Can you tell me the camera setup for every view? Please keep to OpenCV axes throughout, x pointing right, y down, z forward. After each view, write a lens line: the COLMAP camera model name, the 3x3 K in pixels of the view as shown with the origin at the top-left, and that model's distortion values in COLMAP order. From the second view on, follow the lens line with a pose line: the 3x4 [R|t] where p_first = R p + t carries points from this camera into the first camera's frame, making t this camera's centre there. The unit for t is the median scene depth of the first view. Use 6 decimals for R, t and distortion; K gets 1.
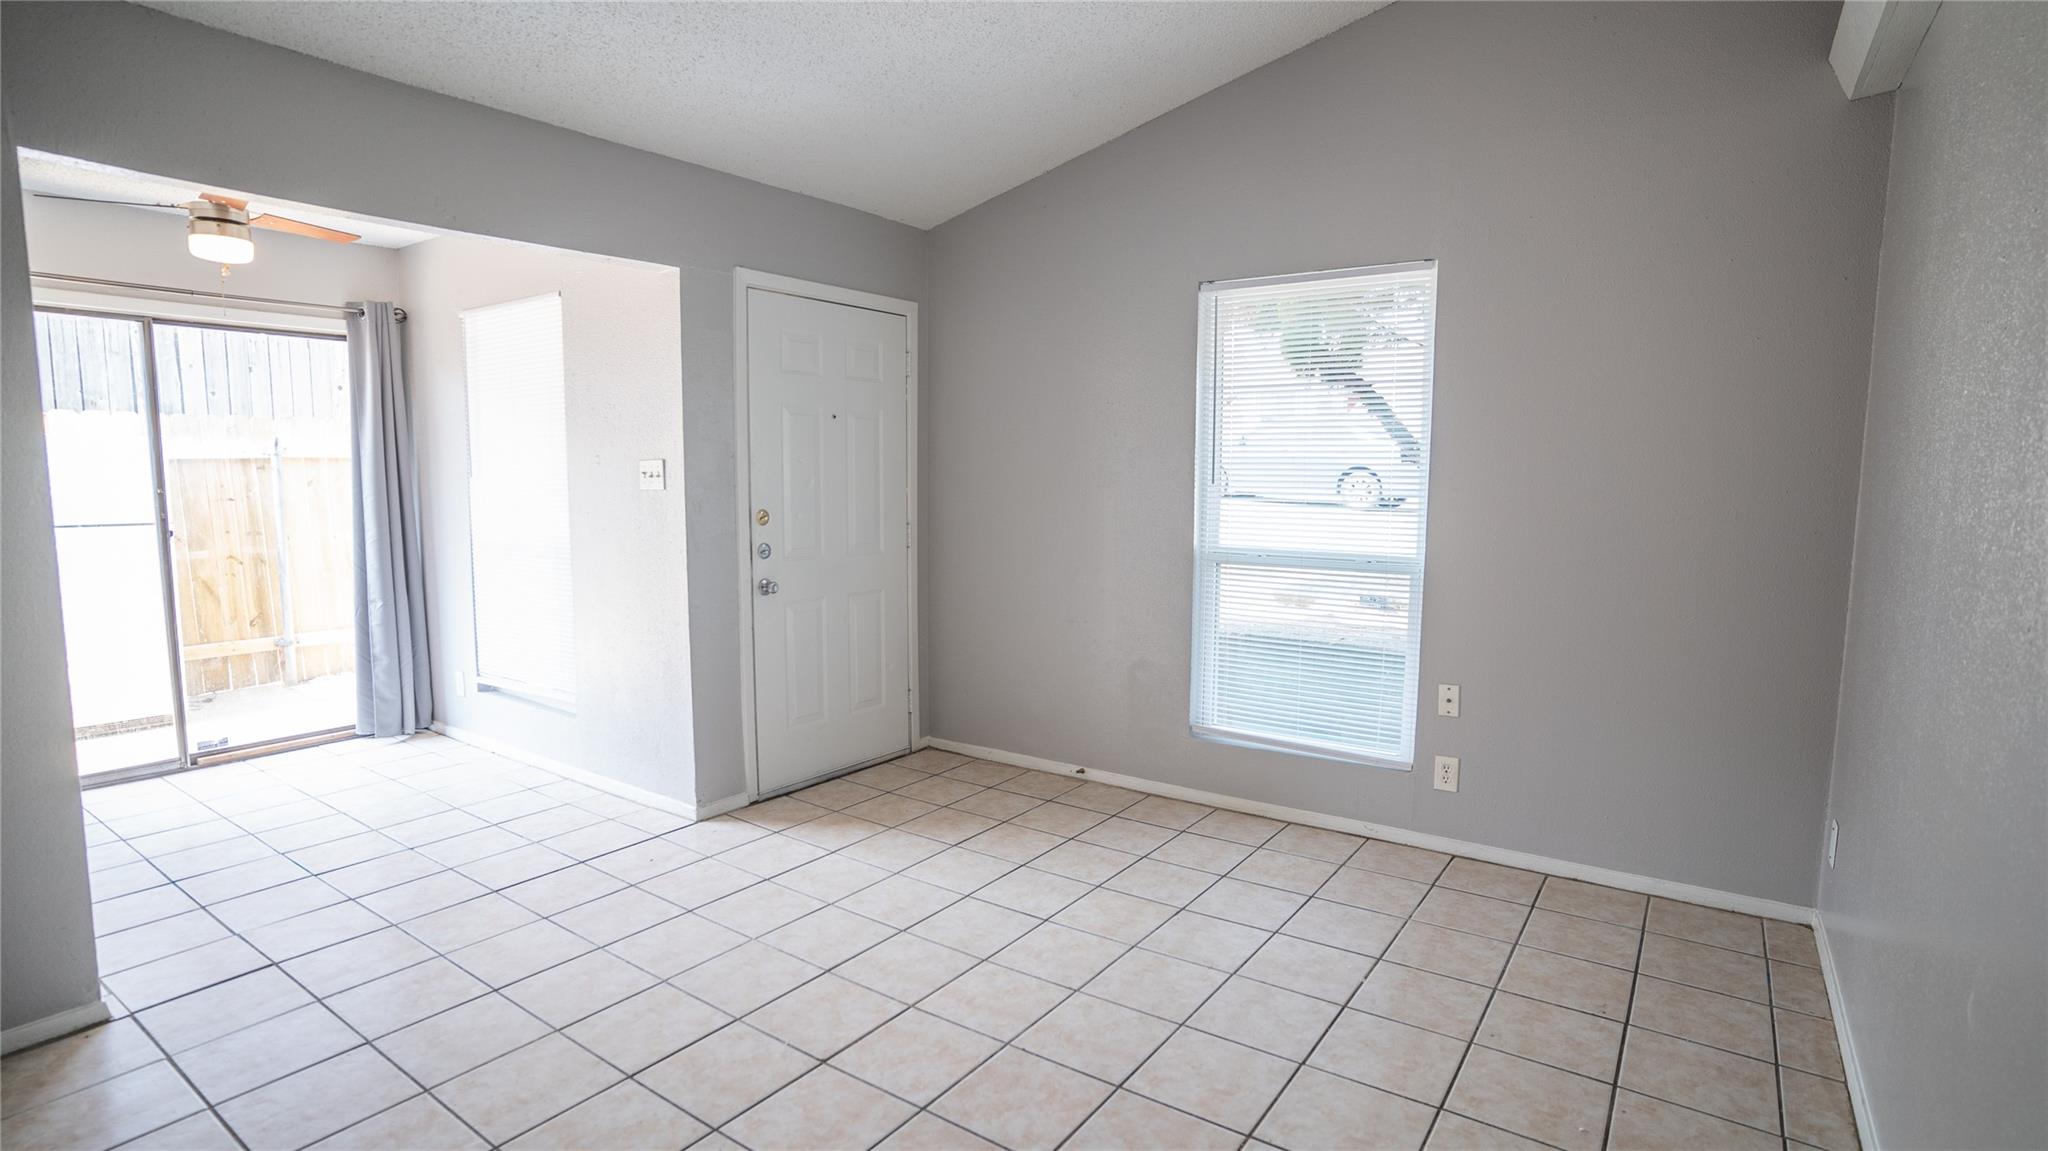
lens RADIAL K [[1004.4, 0, 1036.7], [0, 1004.4, 582.7], [0, 0, 1]] dist [-0.080619, 0.035947]
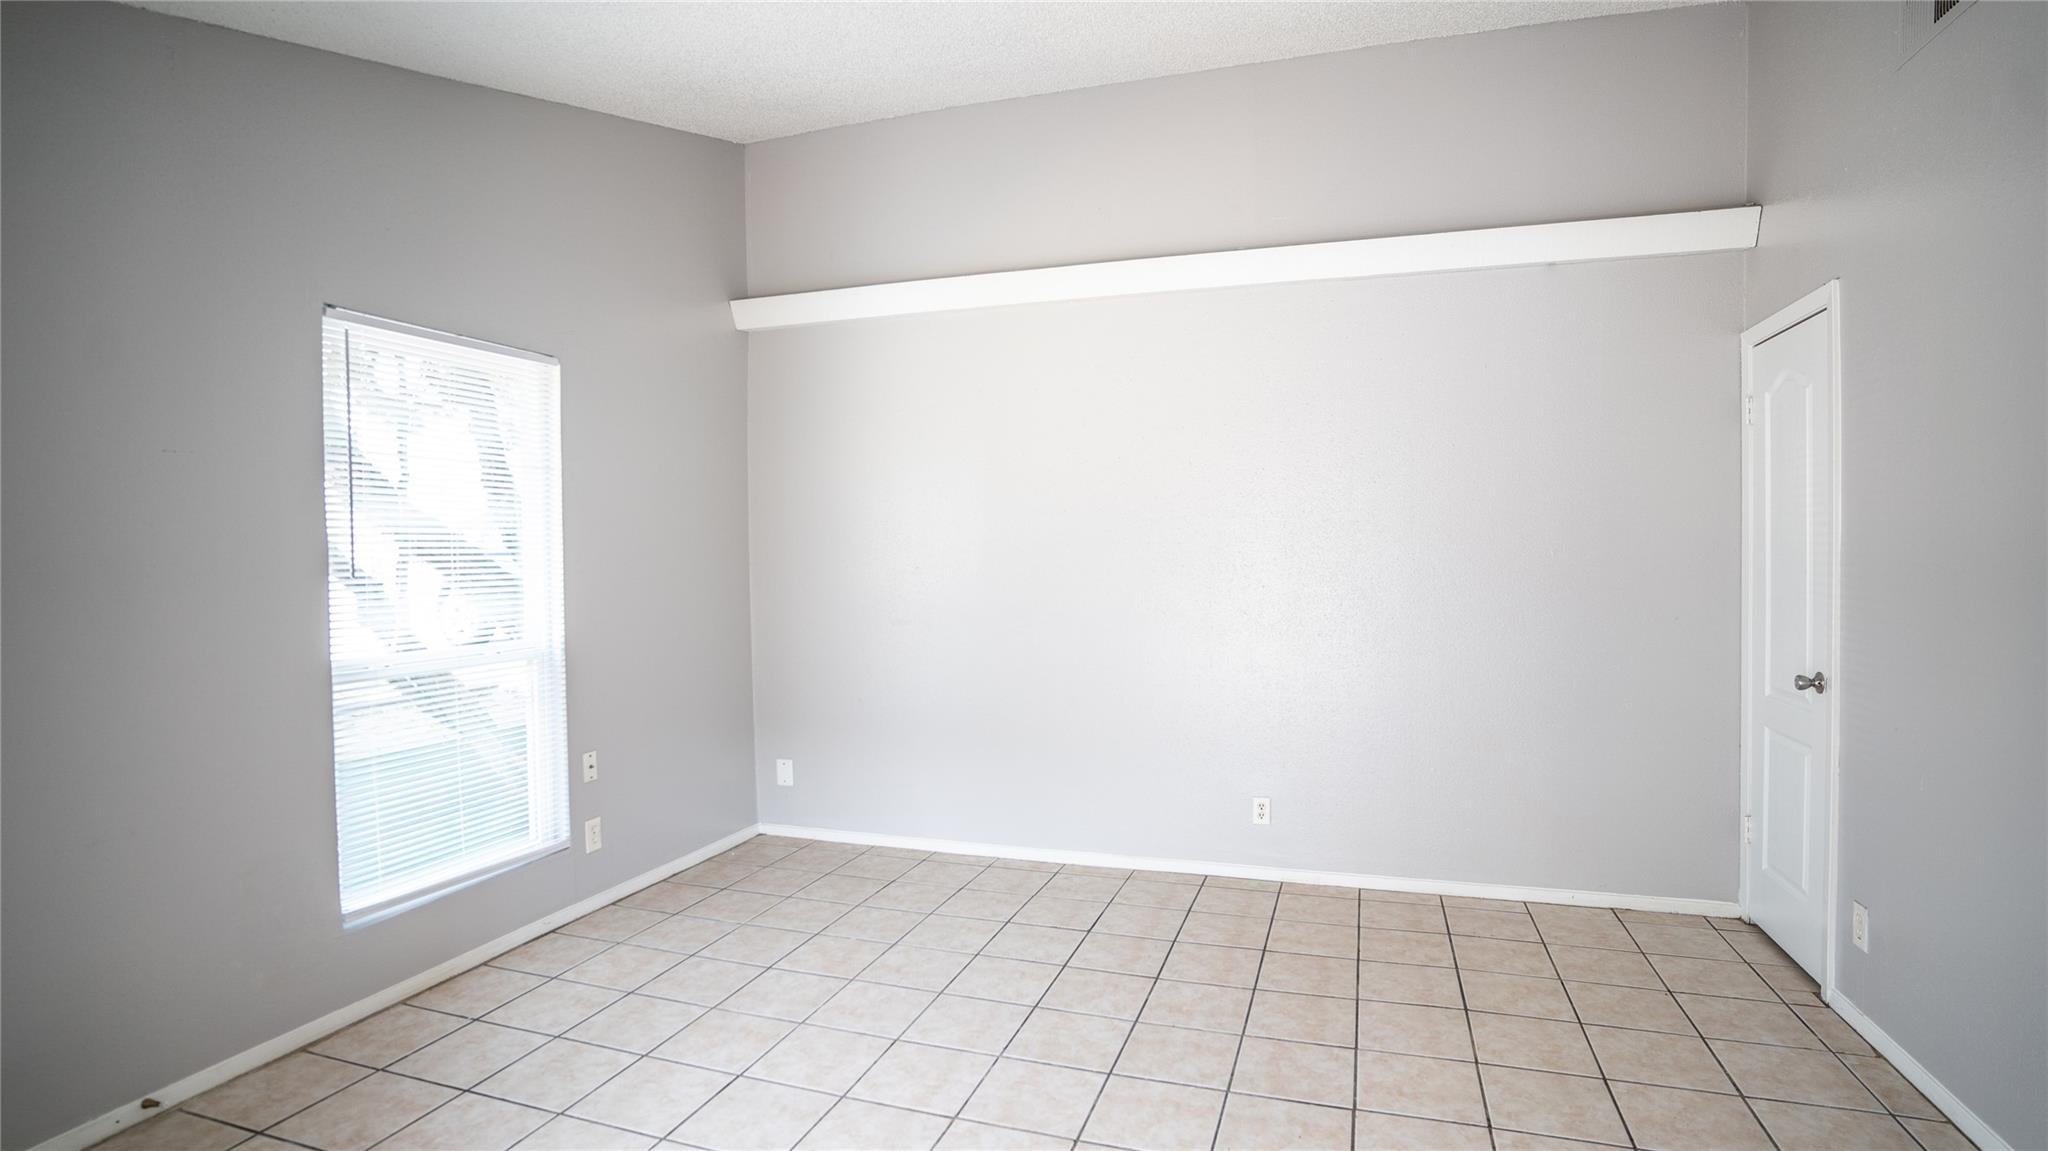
lens RADIAL K [[1004.4, 0, 1034.7], [0, 1004.4, 578.9], [0, 0, 1]] dist [-0.080619, 0.035947]
pose [[-0.285774, -0.026212, 0.957938, -0.655585], [0.114740, 0.991499, 0.061360, -0.082674], [-0.951403, 0.127449, -0.280337, 0.713780]]
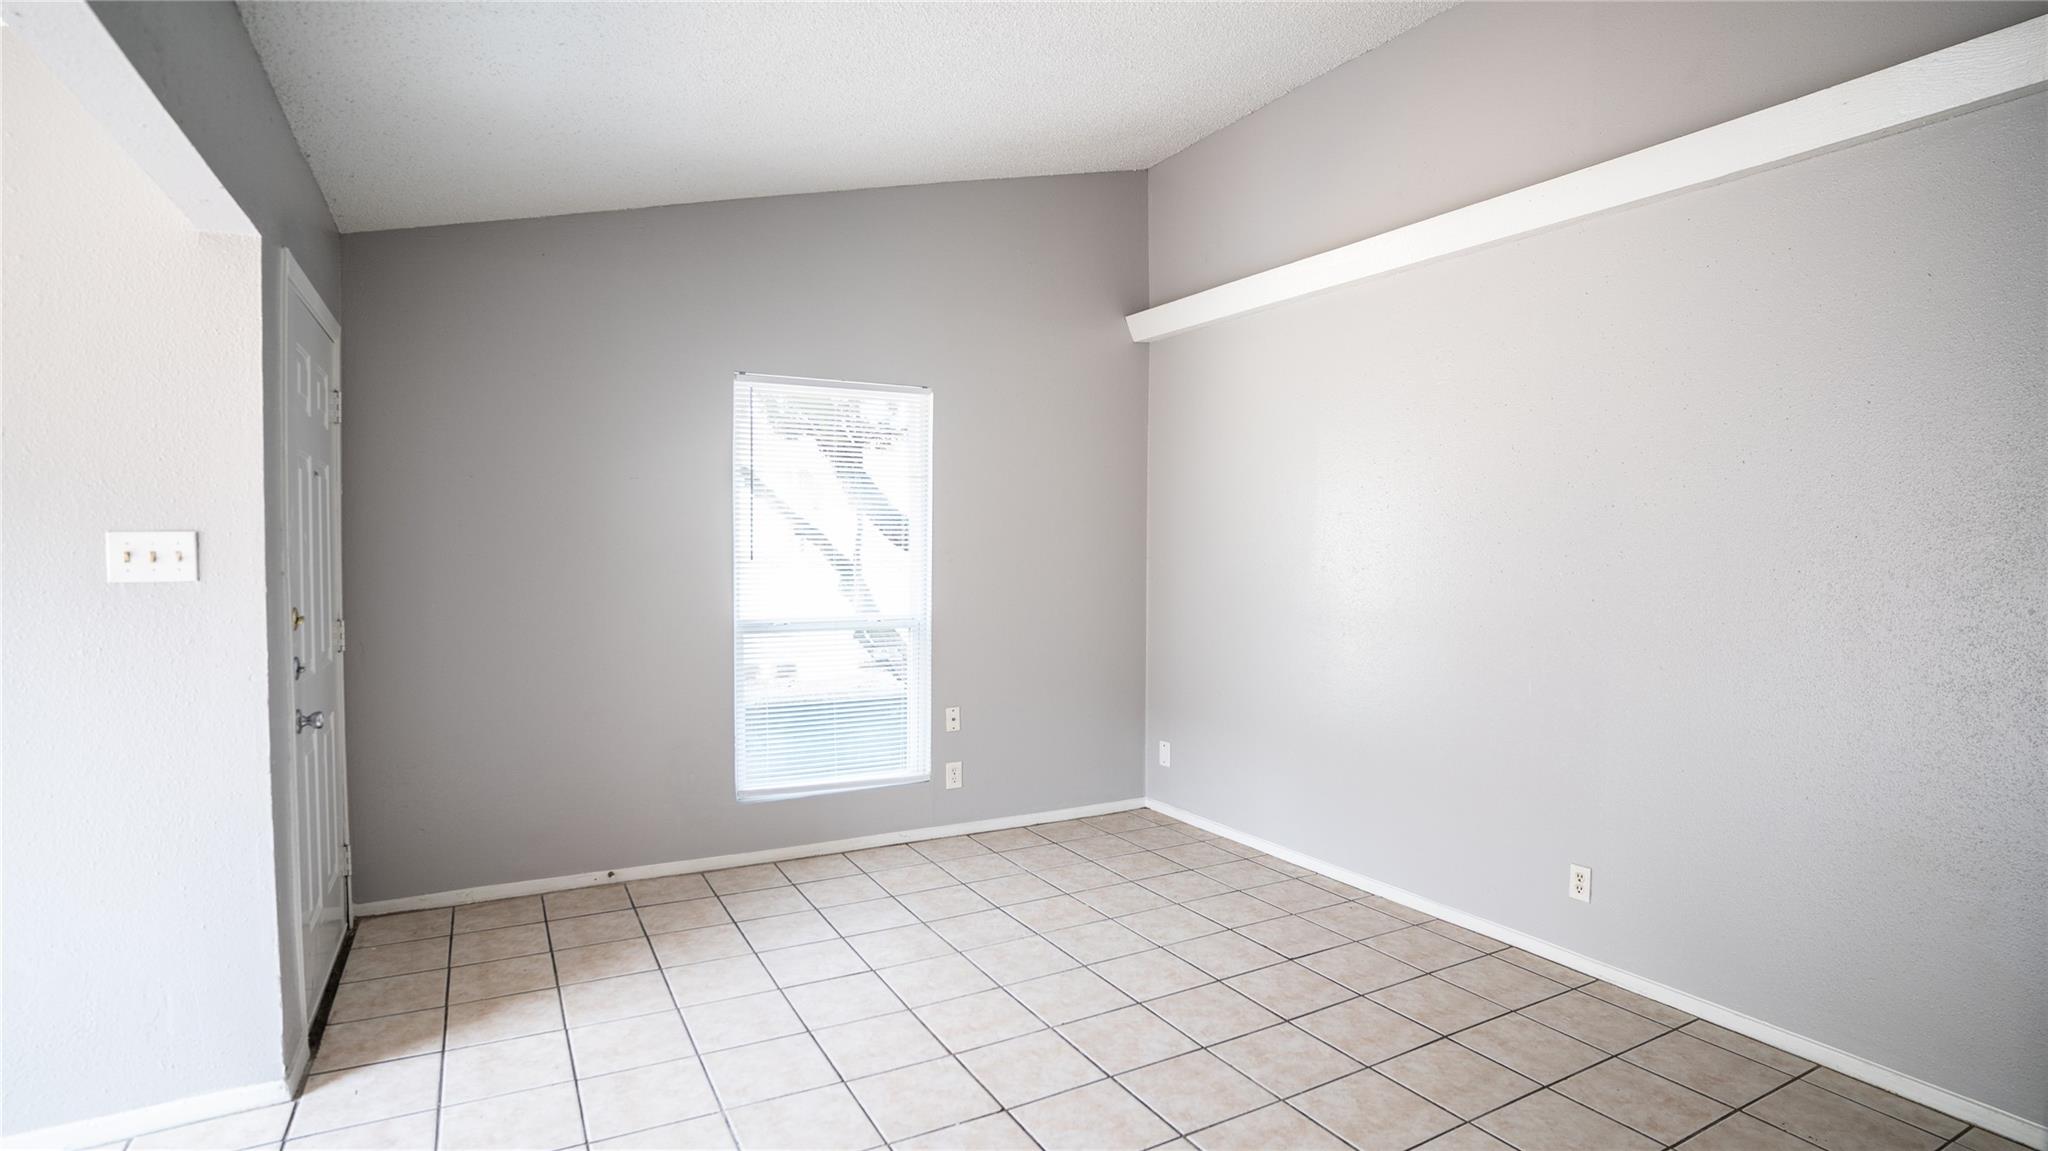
lens RADIAL K [[1004.4, 0, 1030.1], [0, 1004.4, 590.5], [0, 0, 1]] dist [-0.080619, 0.035947]
pose [[0.436301, -0.040089, 0.898907, -0.647217], [0.096104, 0.995369, -0.002255, -0.034880], [-0.894654, 0.087372, 0.438133, 0.267088]]
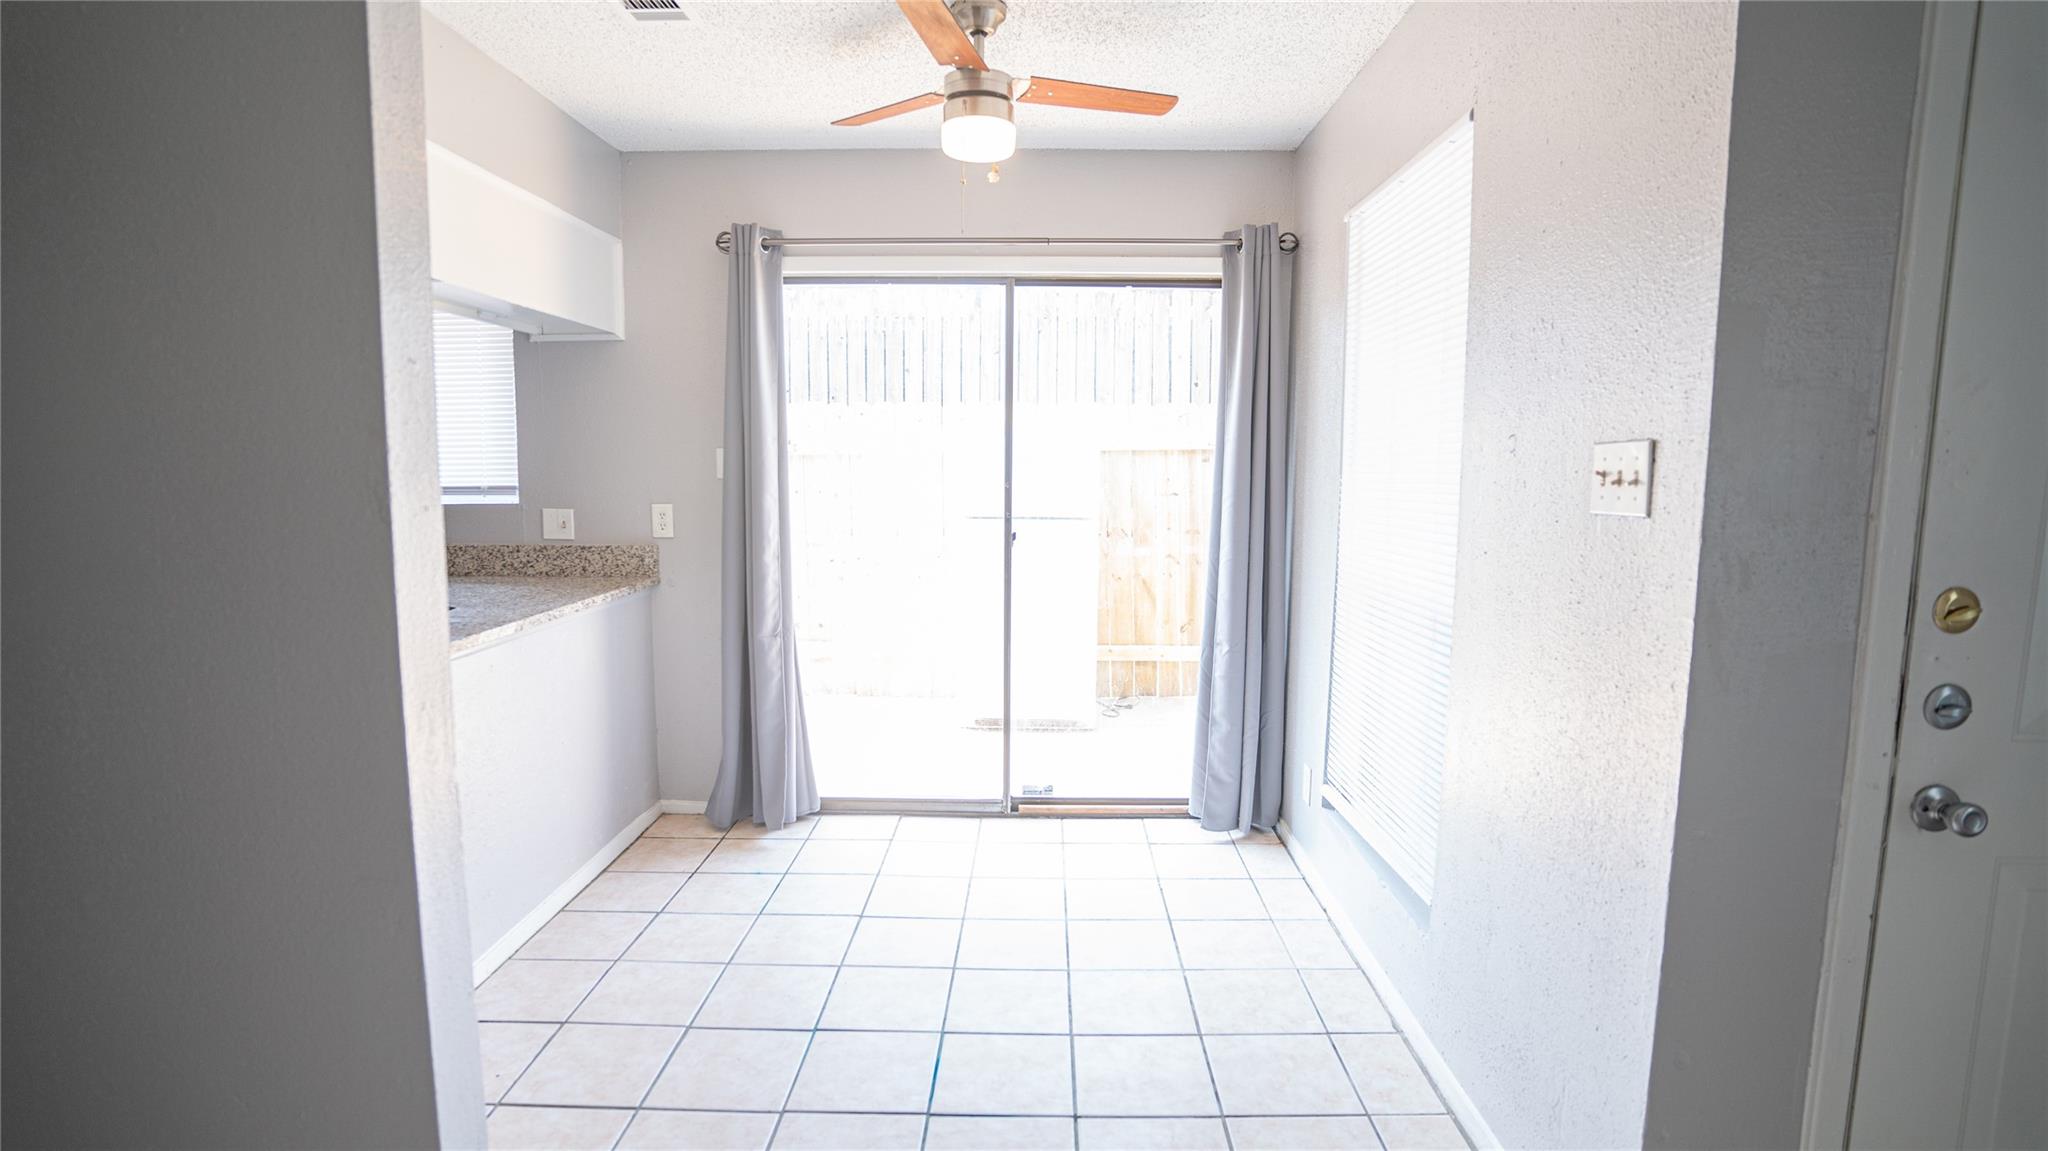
lens RADIAL K [[1004.4, 0, 1031.2], [0, 1004.4, 580.1], [0, 0, 1]] dist [-0.080619, 0.035947]
pose [[0.562096, 0.093961, -0.821717, -0.184010], [-0.094113, 0.994339, 0.049322, -0.062177], [0.821700, 0.049610, 0.567757, 0.555184]]
